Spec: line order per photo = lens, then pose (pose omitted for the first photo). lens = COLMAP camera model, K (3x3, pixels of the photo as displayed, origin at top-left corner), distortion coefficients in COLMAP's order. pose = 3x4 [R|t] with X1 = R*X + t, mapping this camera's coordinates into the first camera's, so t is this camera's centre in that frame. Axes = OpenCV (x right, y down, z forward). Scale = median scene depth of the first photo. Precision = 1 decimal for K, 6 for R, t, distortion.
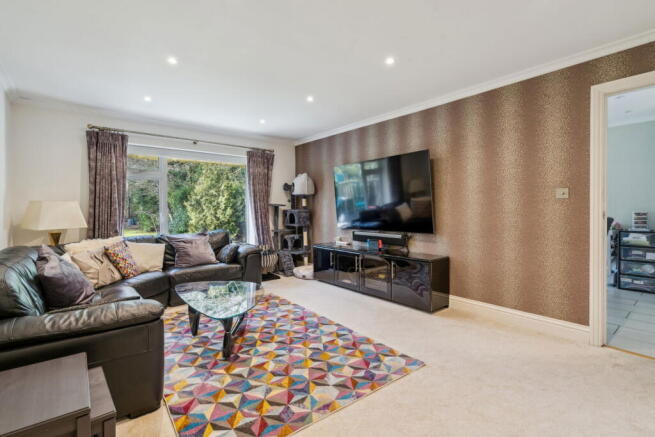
lens RADIAL K [[304.3, 0, 326.4], [0, 304.3, 209.3], [0, 0, 1]] dist [-0.001078, -0.000168]
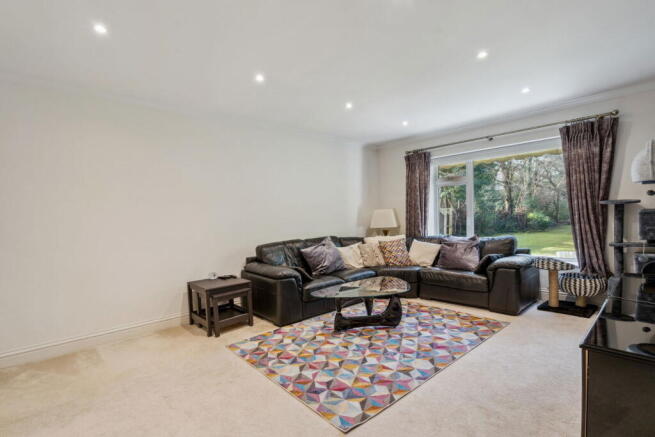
lens RADIAL K [[317.0, 0, 325.4], [0, 317.0, 231.8], [0, 0, 1]] dist [-0.001280, -0.000071]
pose [[0.053329, 0.052693, -0.997186, 0.954693], [0.031054, 0.998036, 0.054399, -0.014752], [0.998094, -0.033868, 0.051588, 0.839690]]
